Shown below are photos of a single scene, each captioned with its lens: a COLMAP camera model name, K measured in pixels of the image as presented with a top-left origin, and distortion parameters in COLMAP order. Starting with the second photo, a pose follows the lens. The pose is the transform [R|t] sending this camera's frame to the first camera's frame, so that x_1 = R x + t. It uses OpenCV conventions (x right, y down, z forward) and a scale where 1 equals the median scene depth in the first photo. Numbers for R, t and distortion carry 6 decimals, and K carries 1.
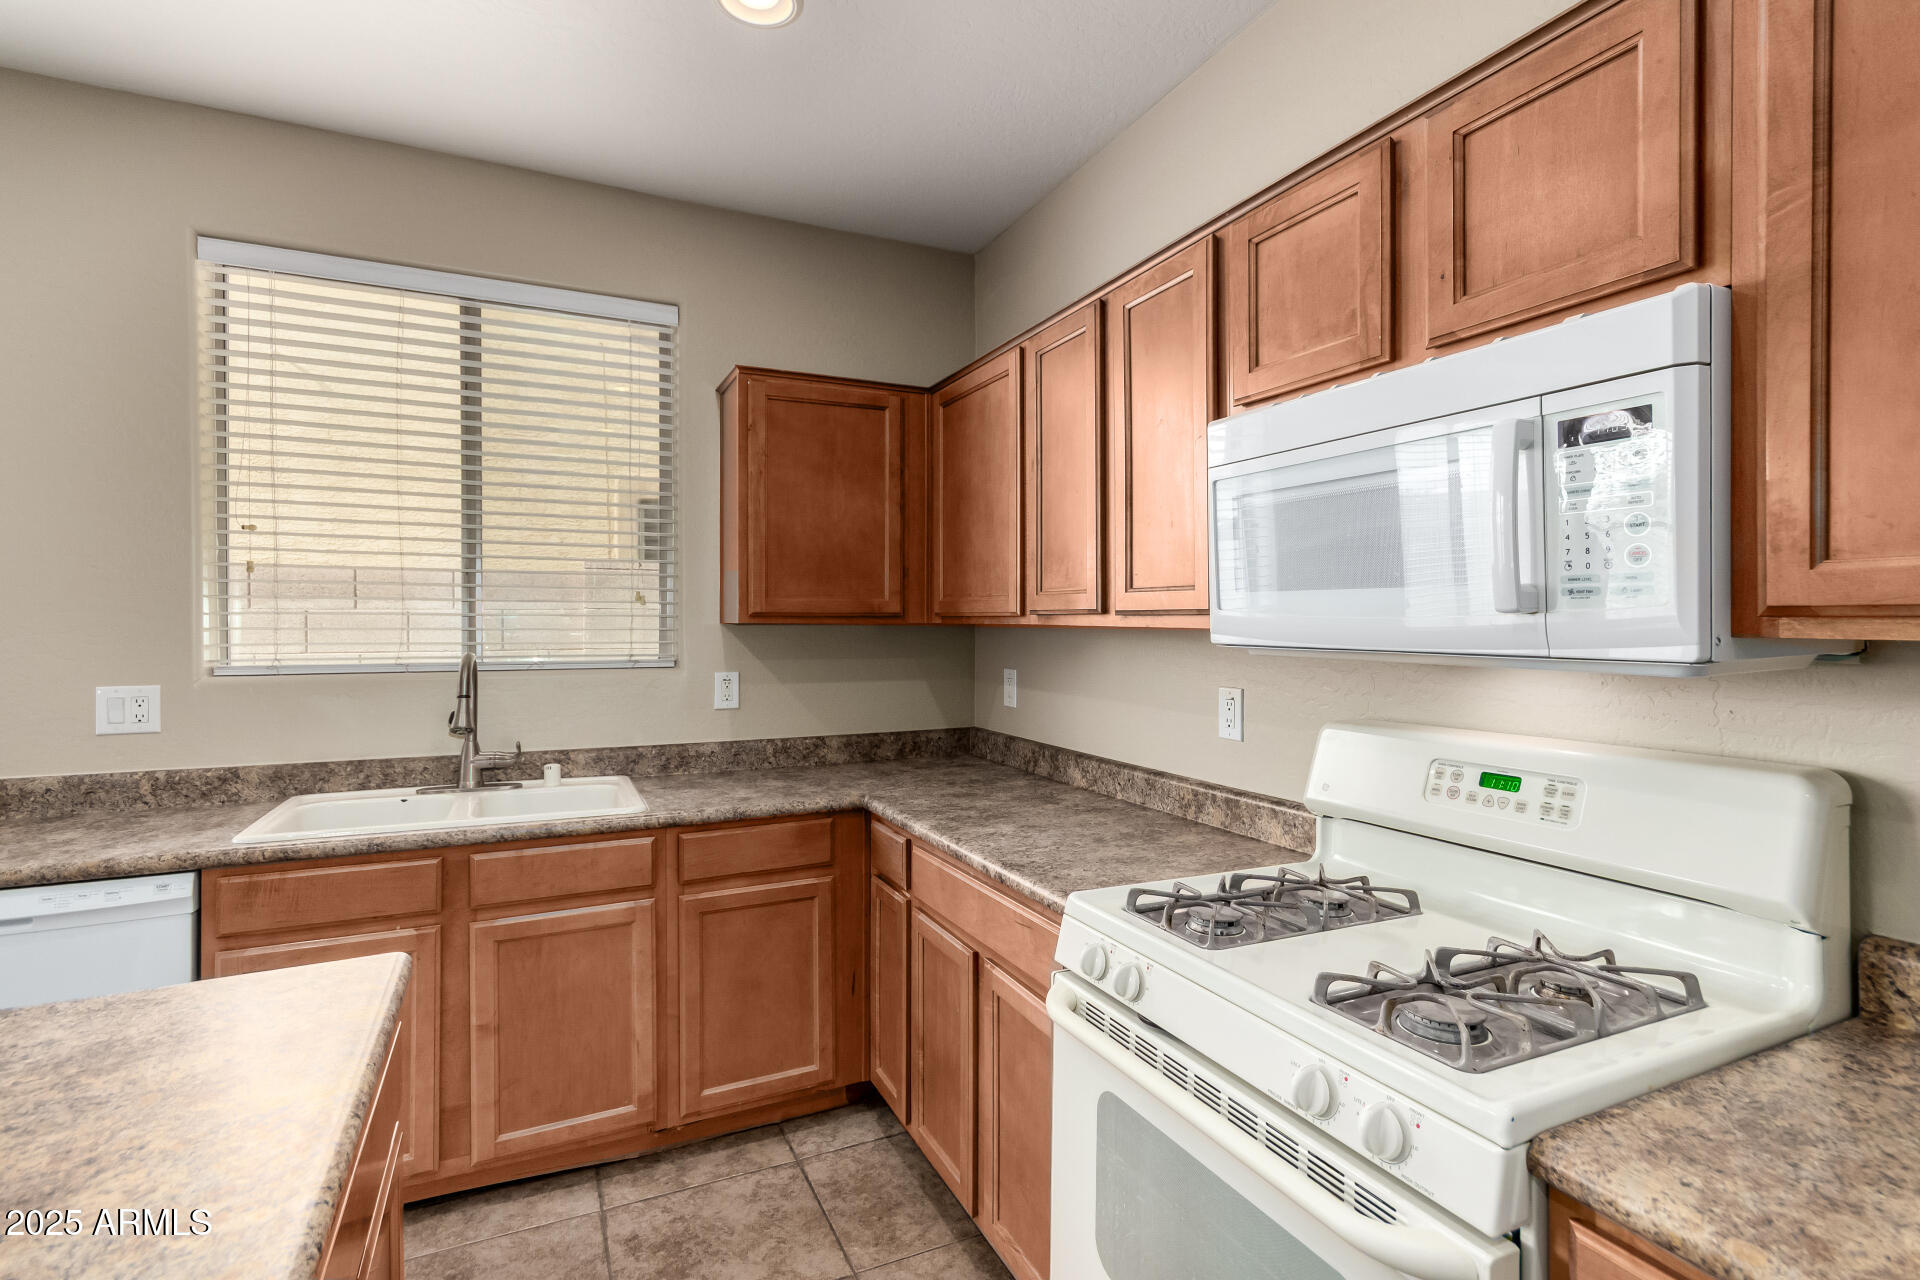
lens RADIAL K [[893.7, 0, 955.3], [0, 893.7, 621.7], [0, 0, 1]] dist [0.016021, -0.001119]
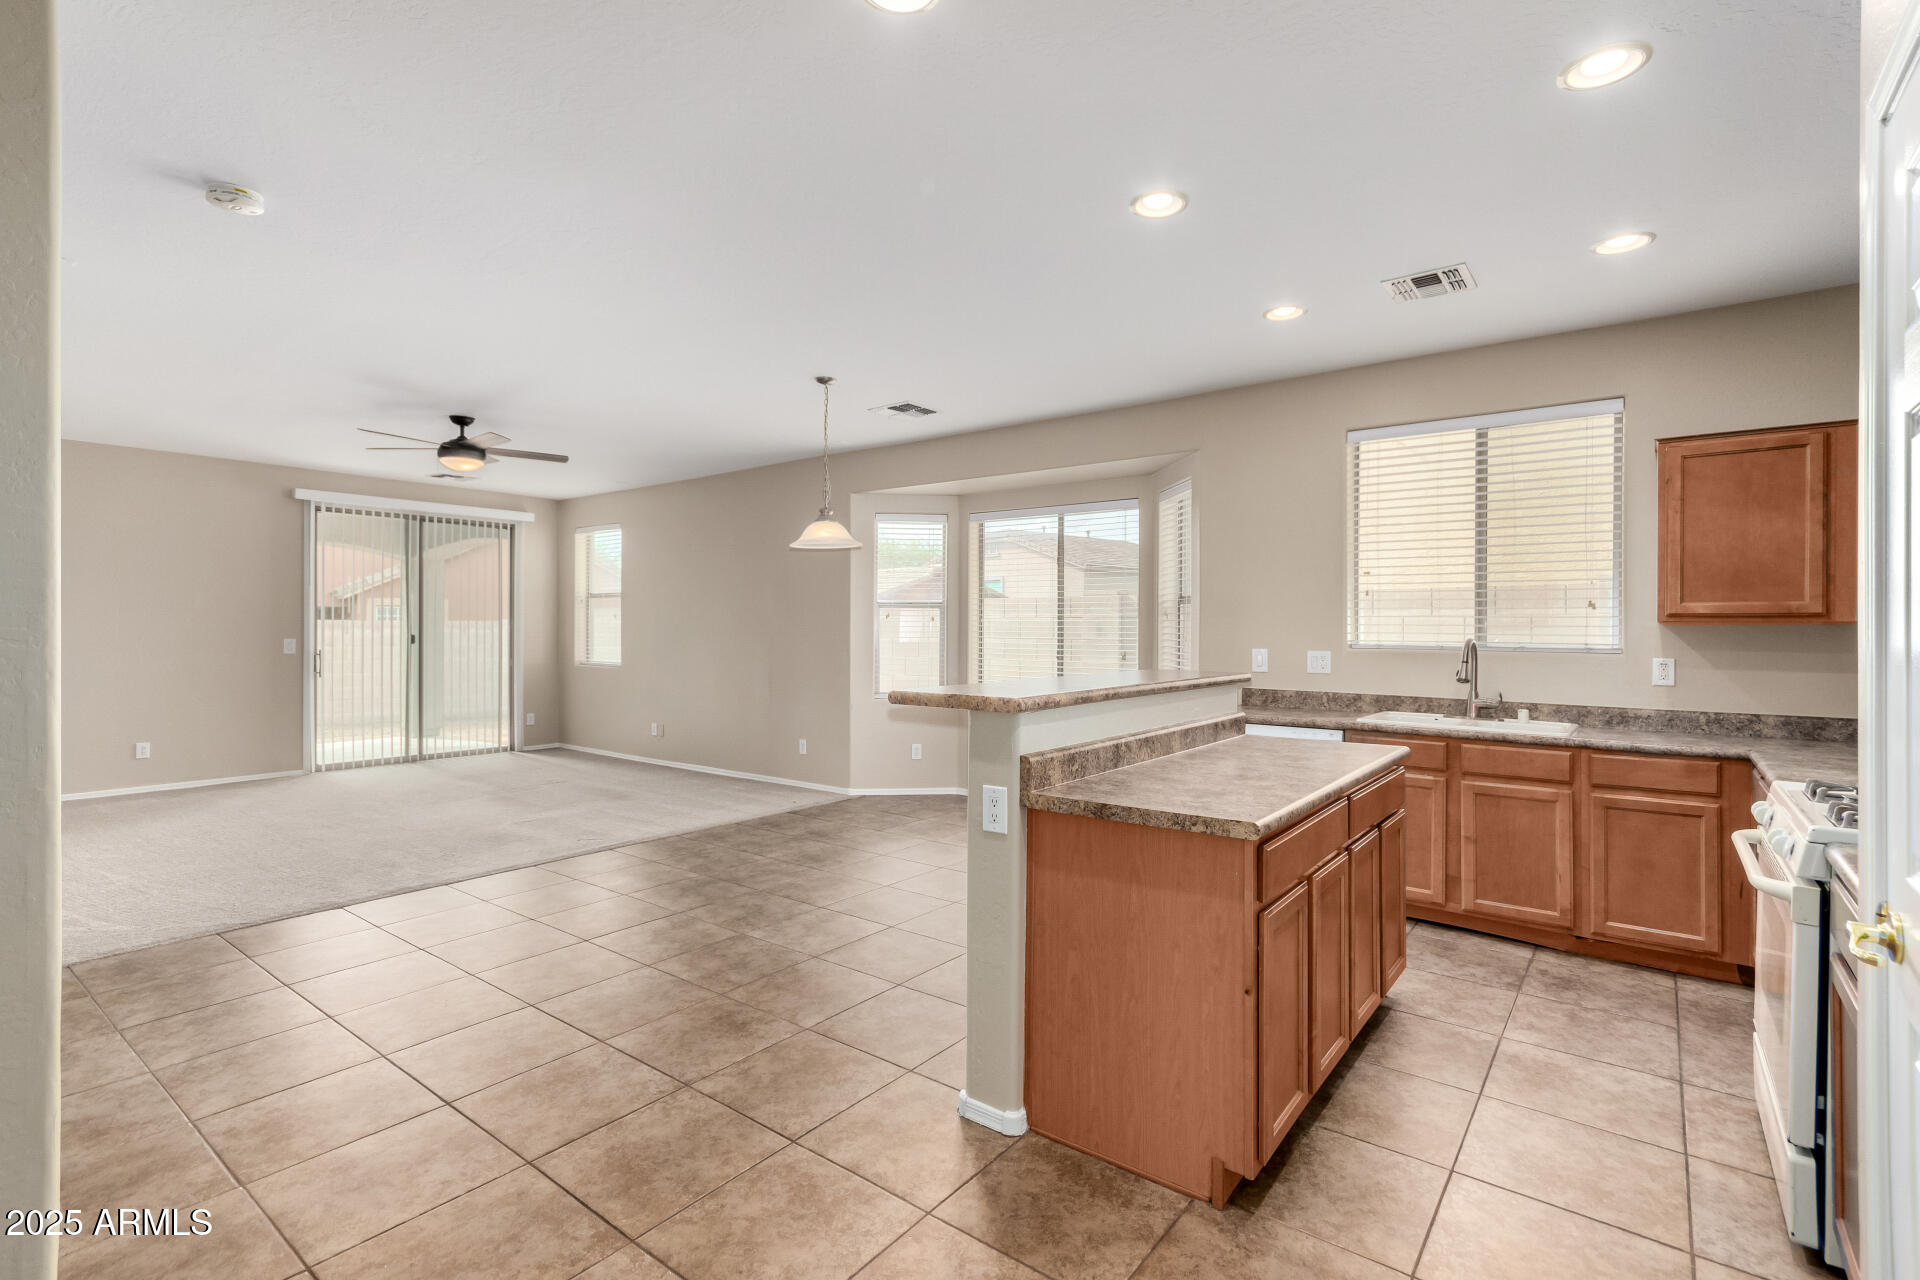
lens RADIAL K [[882.9, 0, 991.8], [0, 882.9, 645.9], [0, 0, 1]] dist [-0.001530, -0.000671]
pose [[0.471495, 0.021296, -0.881612, 0.538699], [-0.003390, 0.999745, 0.022337, 0.013968], [0.881862, -0.007543, 0.471446, -0.638759]]
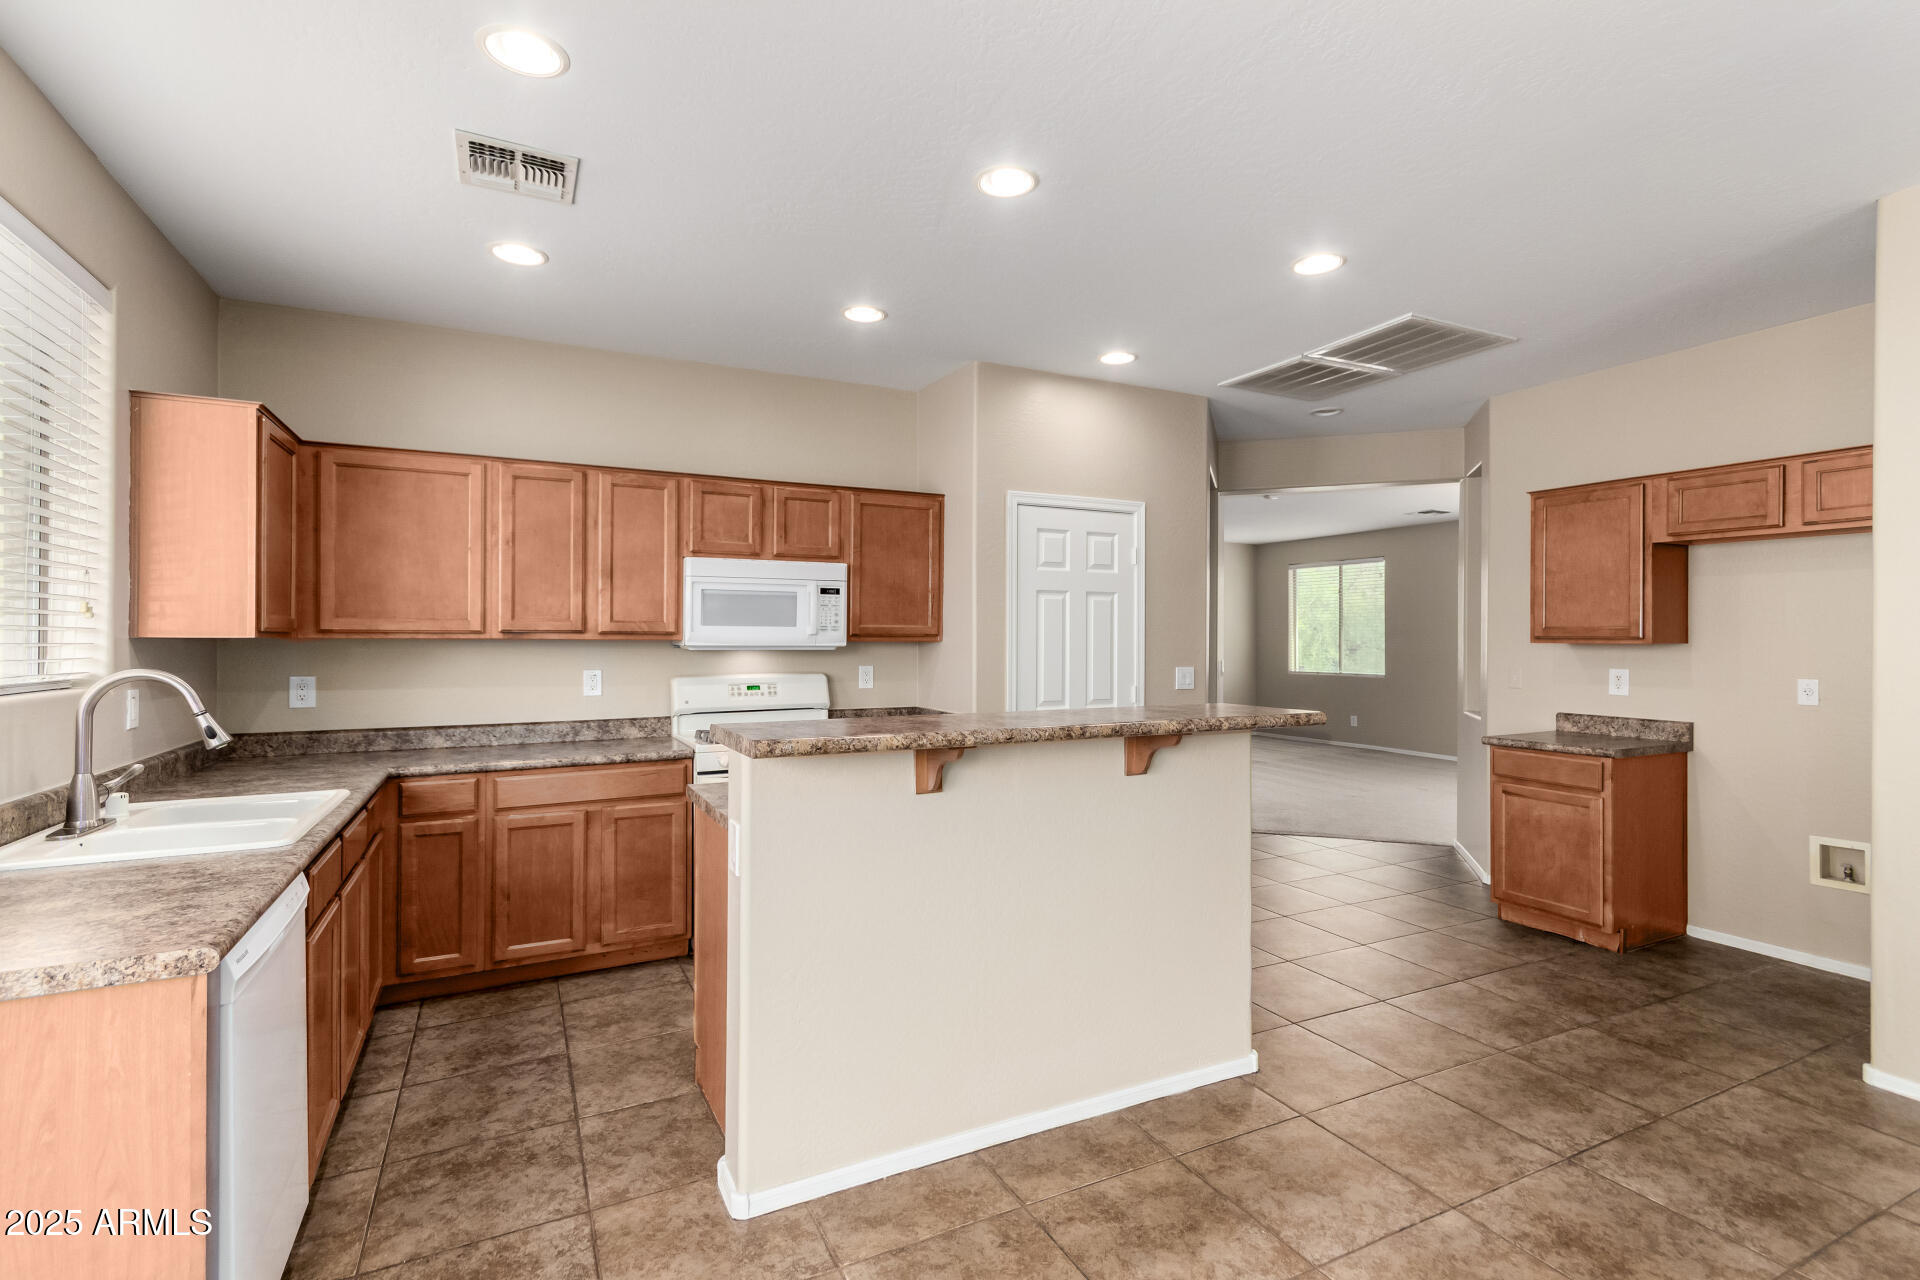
lens RADIAL K [[882.9, 0, 949.6], [0, 882.9, 633.7], [0, 0, 1]] dist [-0.001530, -0.000671]
pose [[0.001931, 0.007549, 0.999970, -1.476920], [0.000382, 0.999971, -0.007550, 0.008249], [-0.999998, 0.000397, 0.001928, 0.184360]]
